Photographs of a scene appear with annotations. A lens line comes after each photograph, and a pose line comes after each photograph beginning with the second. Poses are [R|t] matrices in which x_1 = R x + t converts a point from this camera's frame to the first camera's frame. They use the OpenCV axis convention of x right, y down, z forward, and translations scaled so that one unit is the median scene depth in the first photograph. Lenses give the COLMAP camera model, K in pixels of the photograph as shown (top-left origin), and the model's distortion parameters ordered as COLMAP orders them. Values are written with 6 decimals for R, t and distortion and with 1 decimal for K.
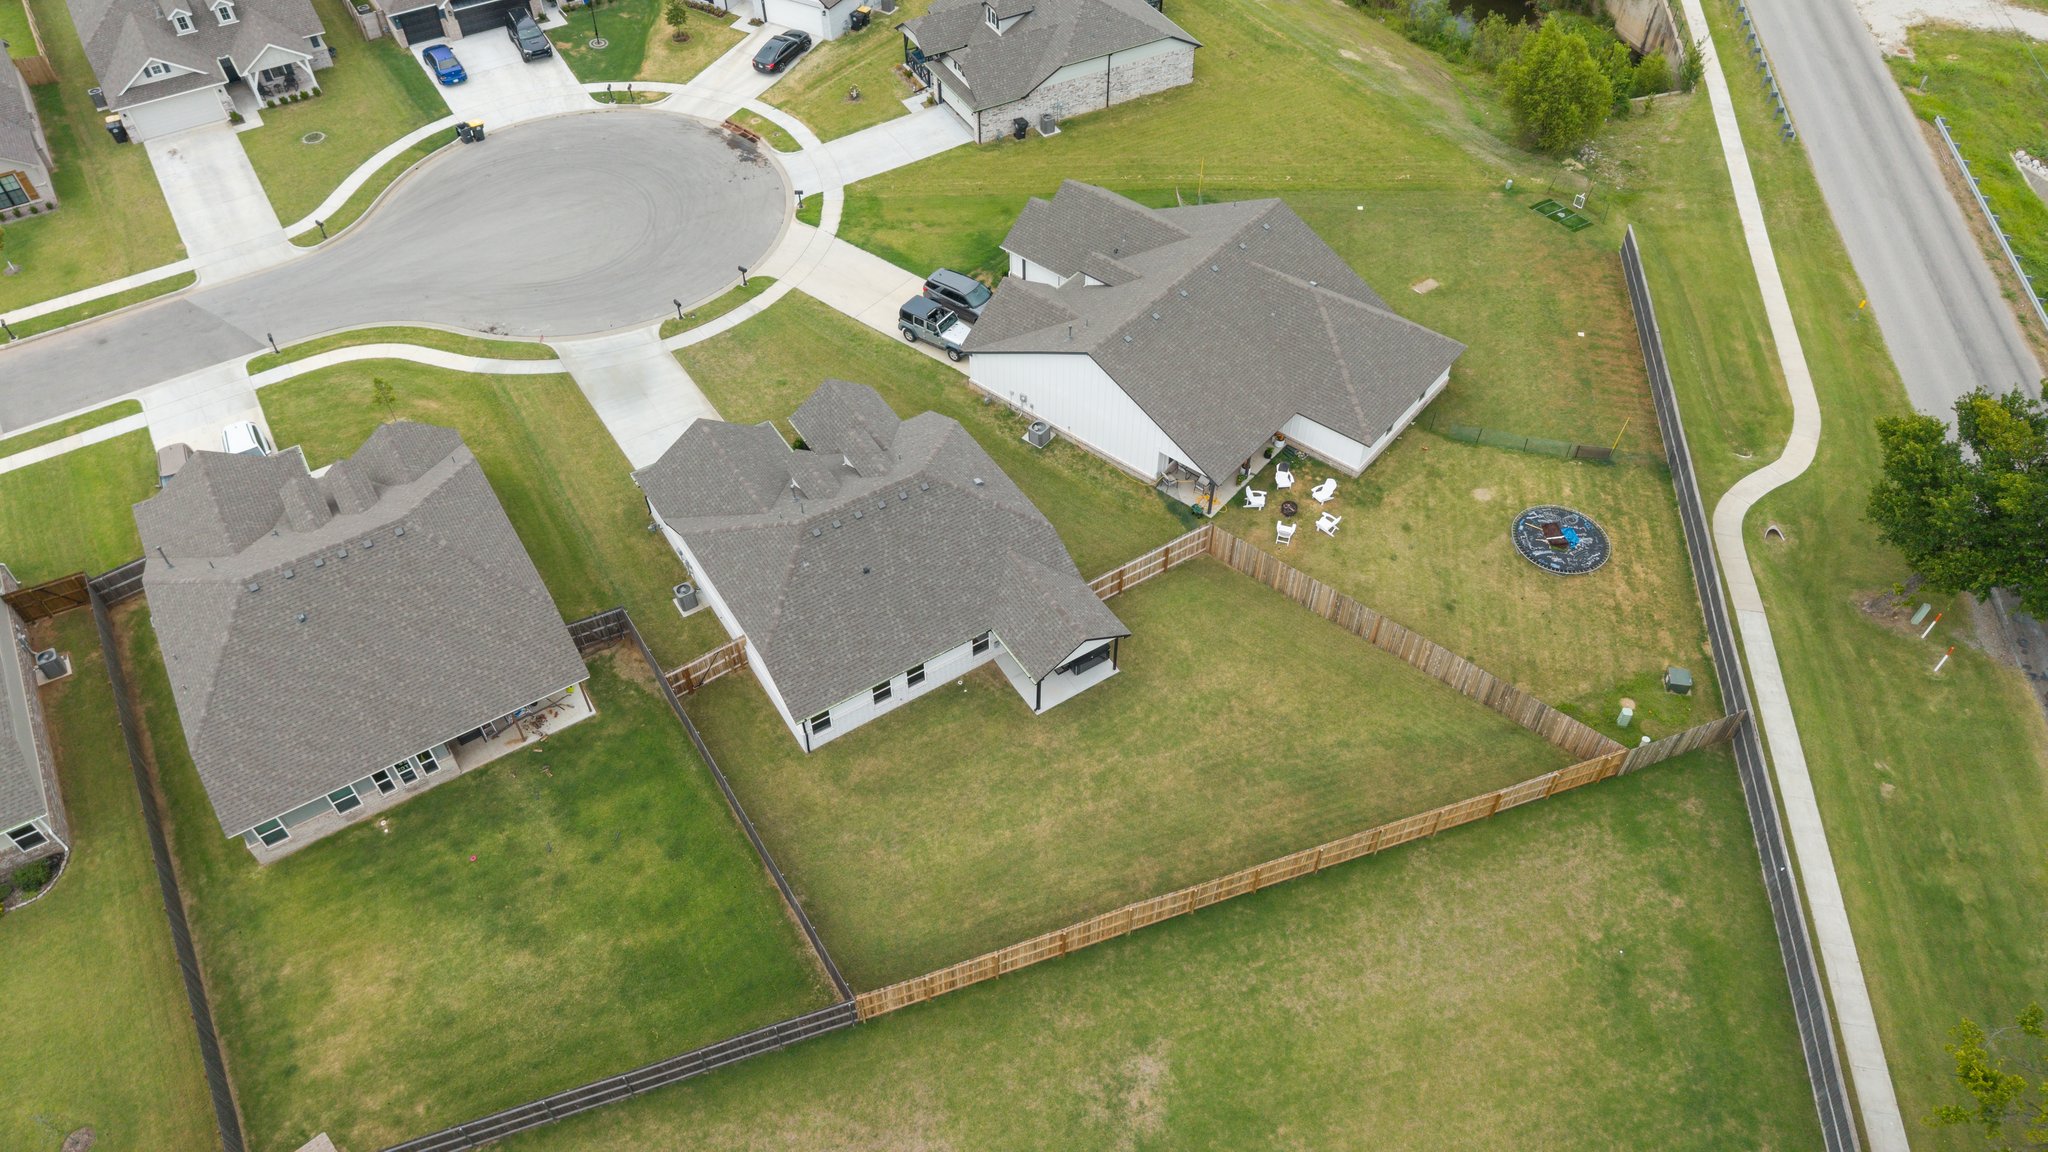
lens RADIAL K [[1401.1, 0, 1024.0], [0, 1401.1, 576.0], [0, 0, 1]] dist [0.022141, -0.025752]
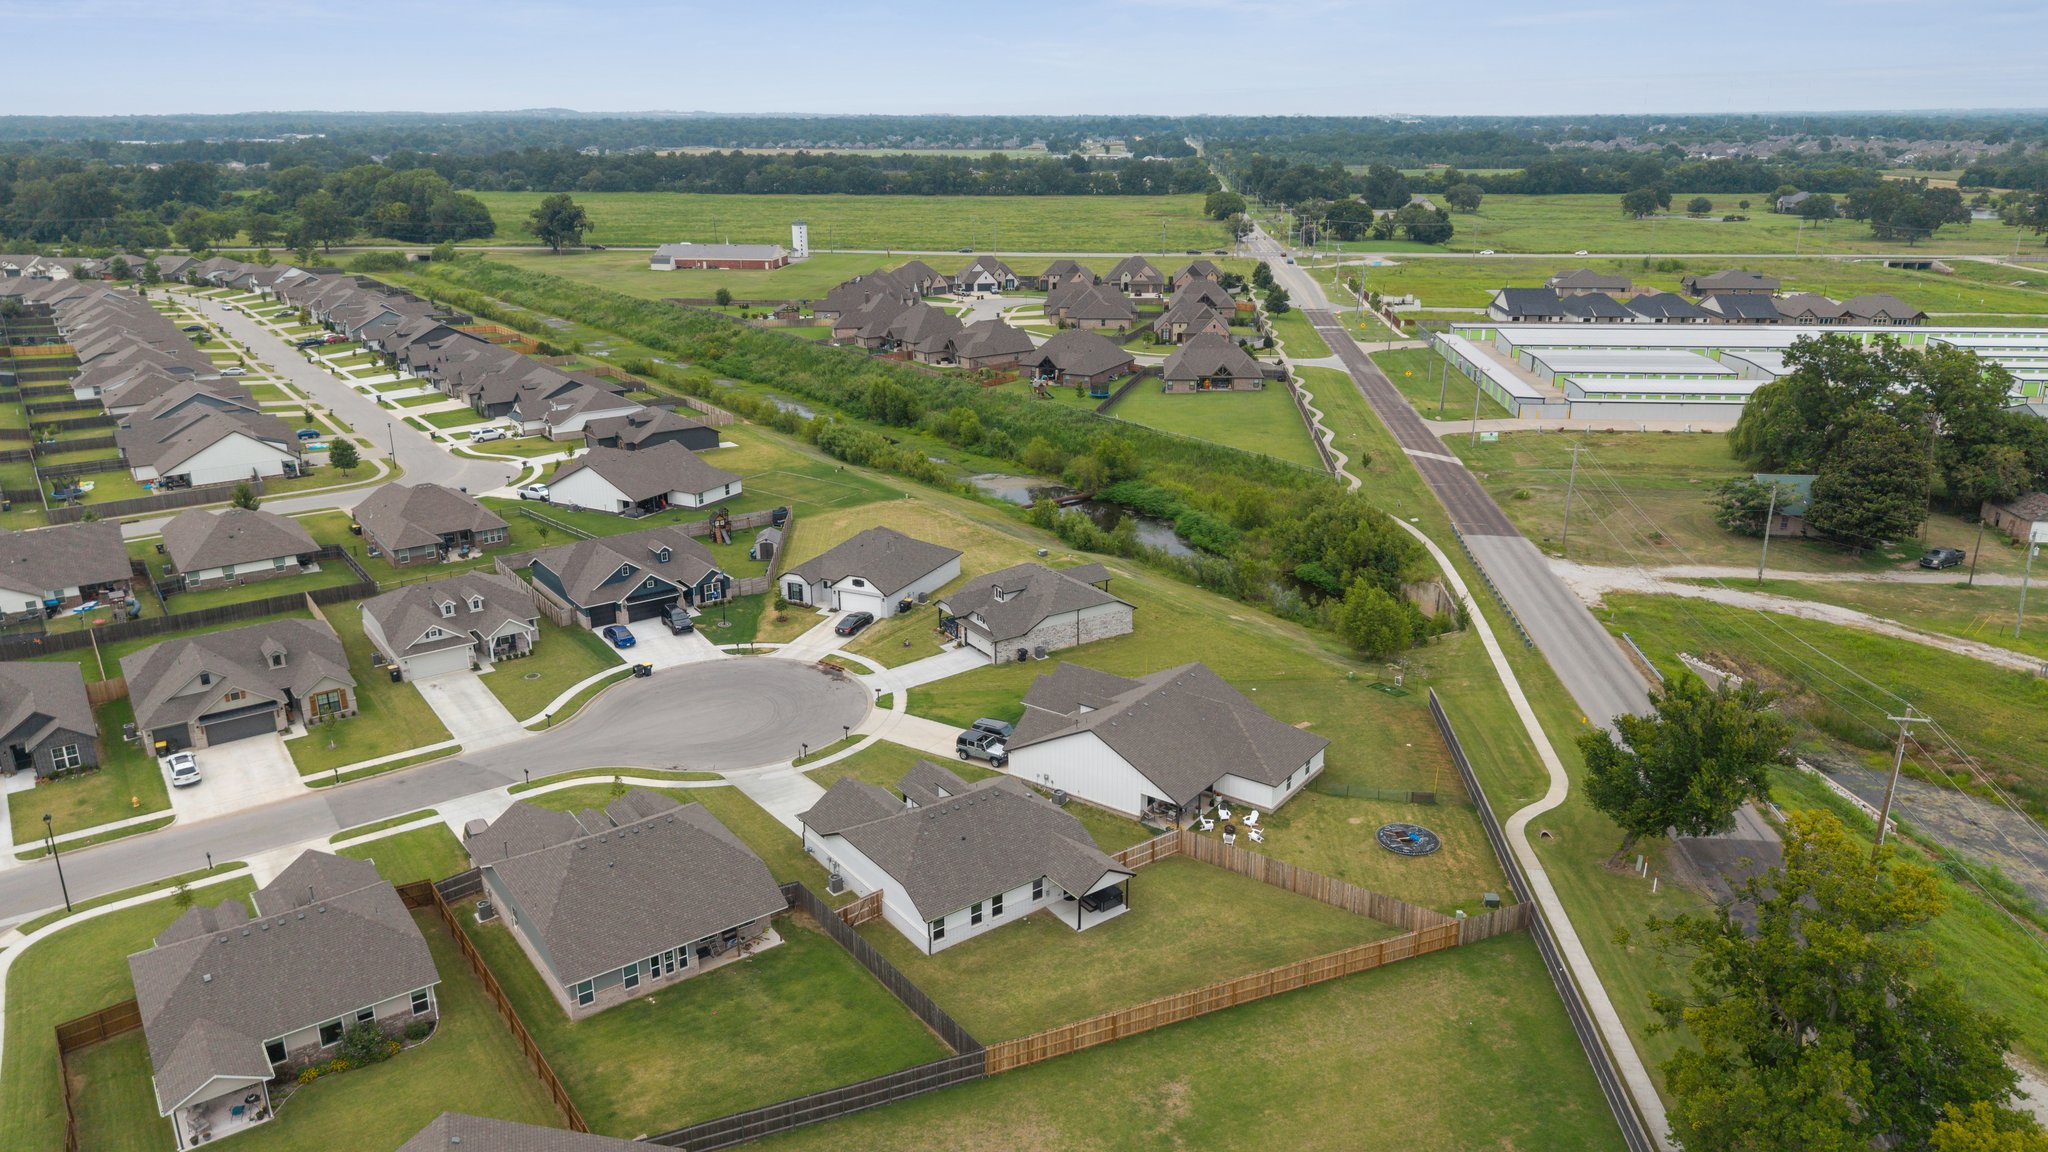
lens RADIAL K [[1401.1, 0, 1024.0], [0, 1401.1, 576.0], [0, 0, 1]] dist [0.022141, -0.025752]
pose [[0.998098, -0.021959, 0.057600, -0.114599], [0.047138, 0.874013, -0.483610, 0.439501], [-0.039723, 0.485405, 0.873386, -0.450160]]
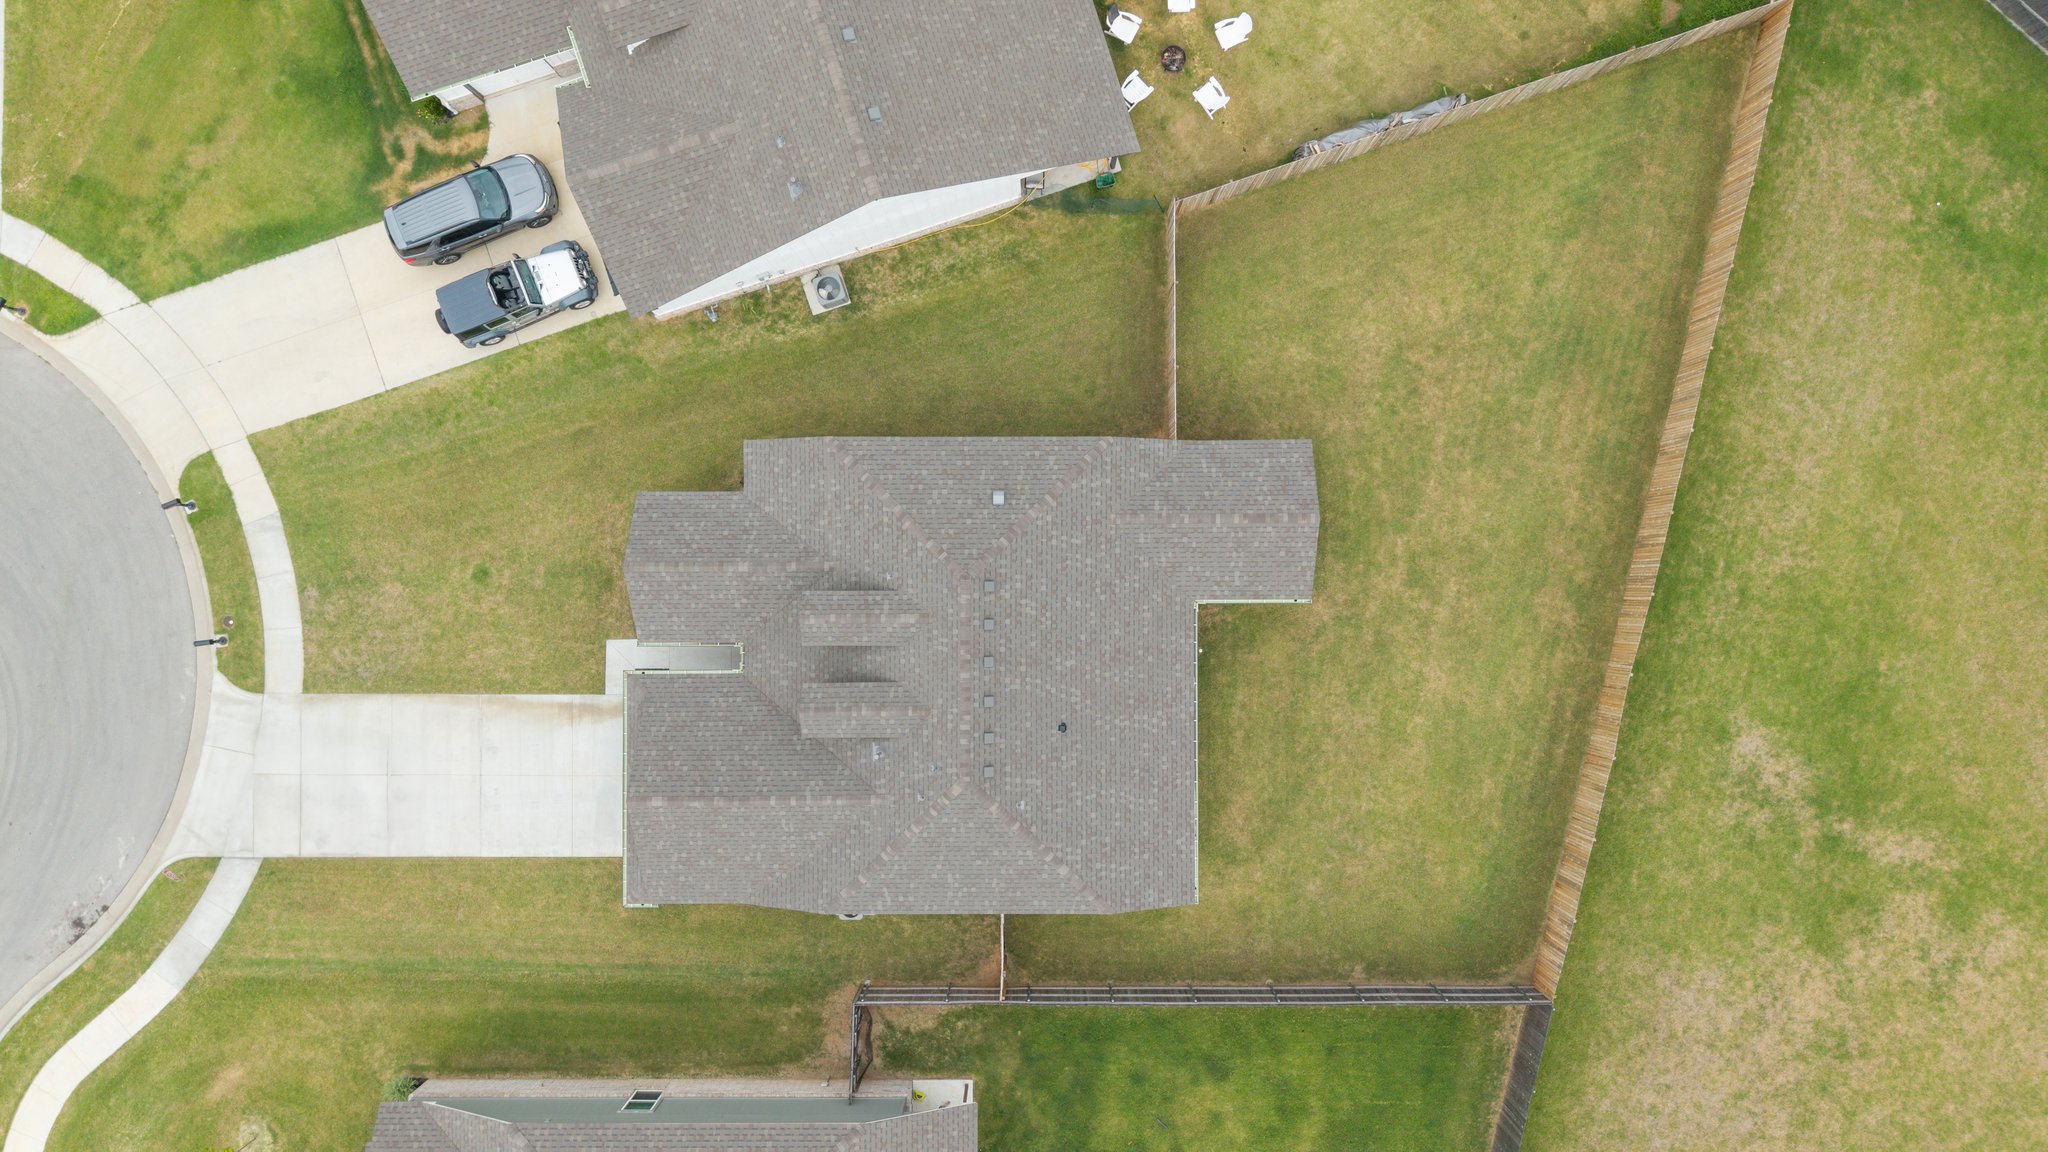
lens RADIAL K [[1401.1, 0, 1024.0], [0, 1401.1, 576.0], [0, 0, 1]] dist [0.022141, -0.025752]
pose [[0.535740, -0.844344, -0.008163, -0.047807], [0.621696, 0.387890, 0.680467, -0.452501], [-0.571381, -0.369628, 0.732734, 0.471126]]
